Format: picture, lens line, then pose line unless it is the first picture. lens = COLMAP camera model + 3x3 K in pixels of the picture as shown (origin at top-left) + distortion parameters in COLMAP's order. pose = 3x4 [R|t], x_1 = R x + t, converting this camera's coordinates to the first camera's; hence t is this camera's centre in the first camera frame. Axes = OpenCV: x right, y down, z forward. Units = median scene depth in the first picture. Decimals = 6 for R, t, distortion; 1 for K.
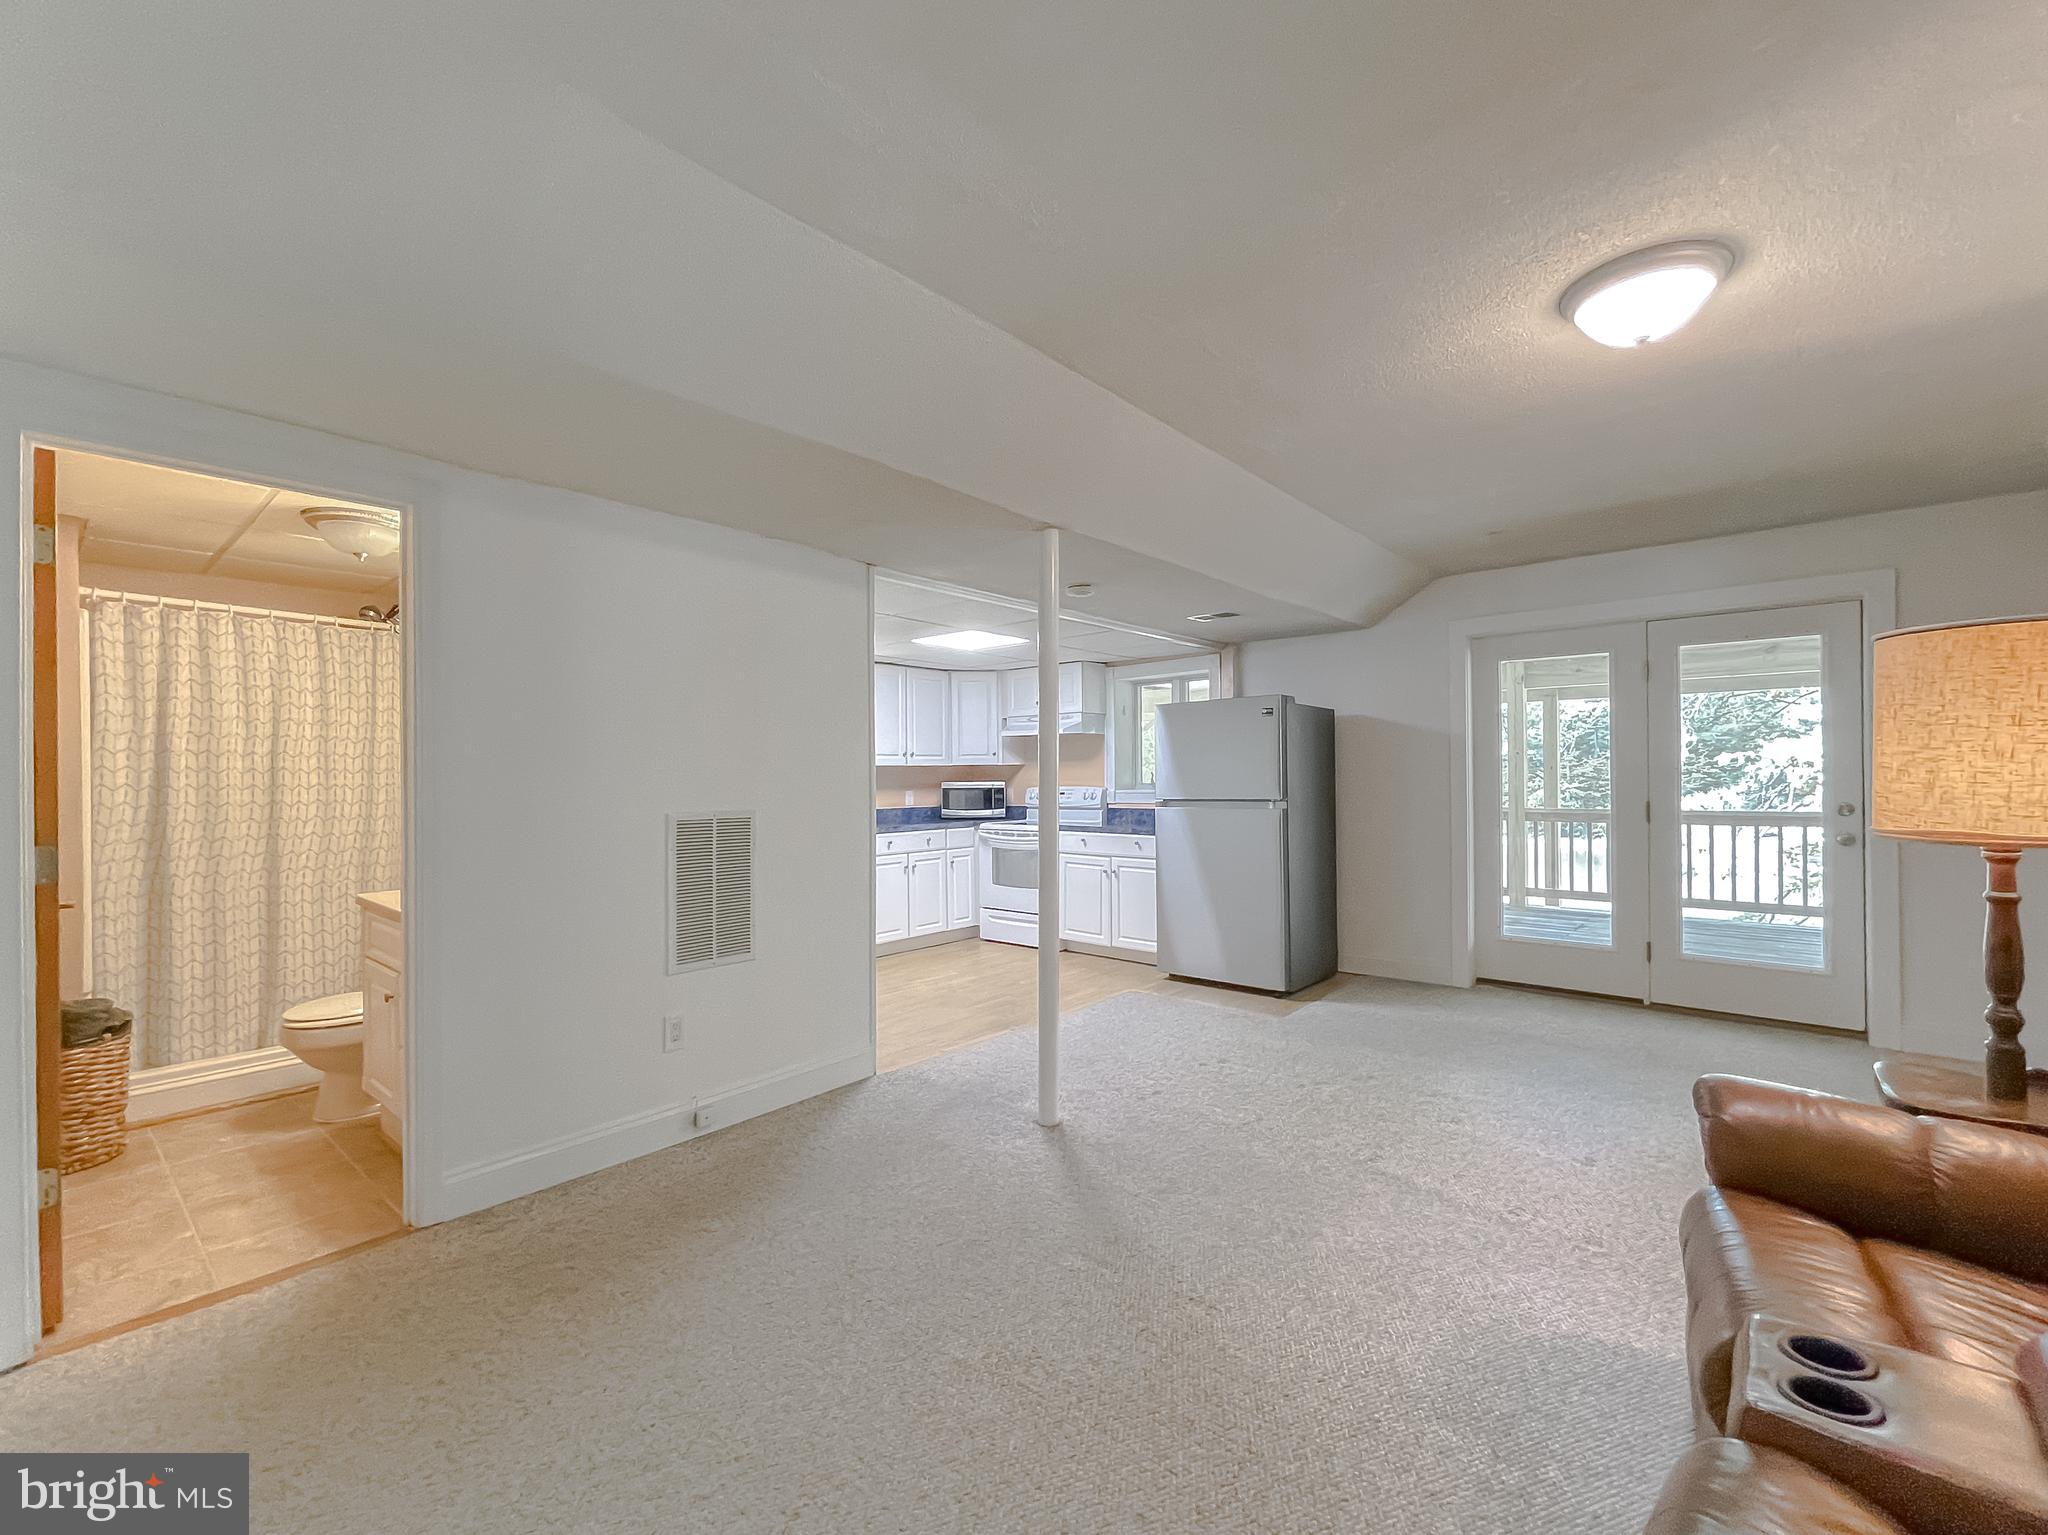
lens RADIAL K [[846.7, 0, 1016.4], [0, 846.7, 774.4], [0, 0, 1]] dist [-0.002096, -0.000261]
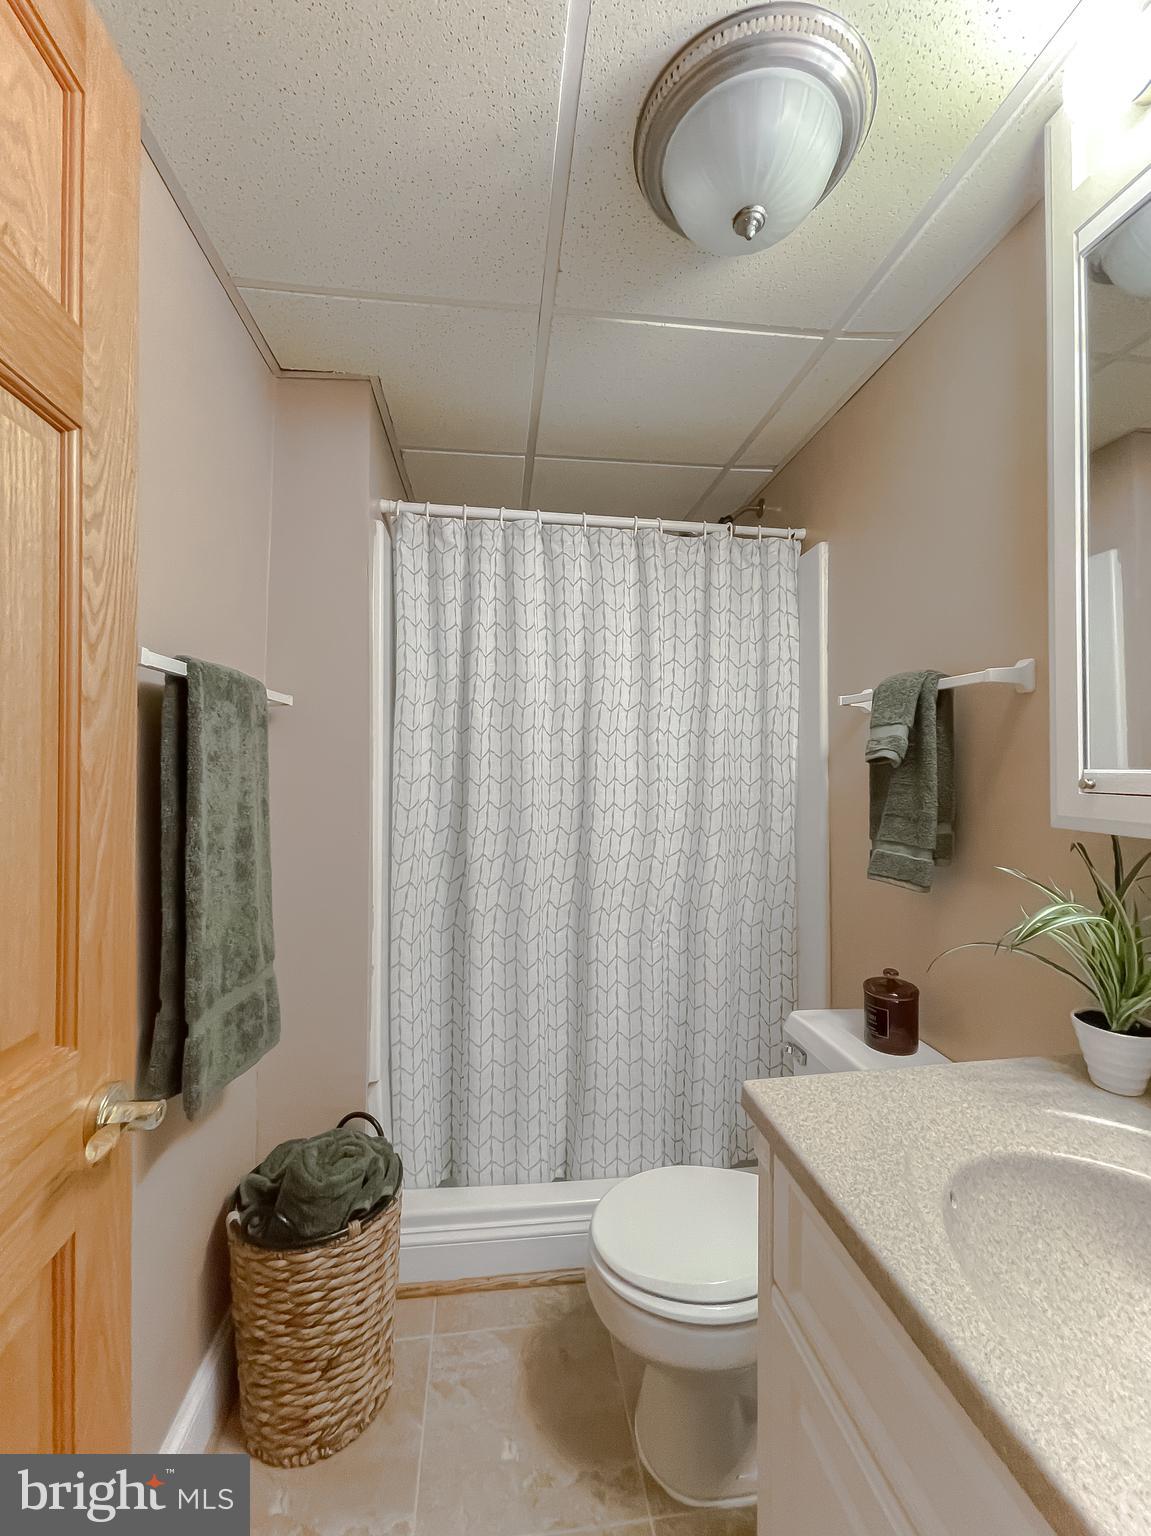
lens RADIAL K [[635.0, 0, 569.9], [0, 635.0, 766.4], [0, 0, 1]] dist [-0.002096, -0.000261]
pose [[0.733500, 0.005183, -0.679670, -0.581386], [-0.008866, 0.999959, -0.001943, 0.004629], [0.679631, 0.007451, 0.733516, 0.663708]]
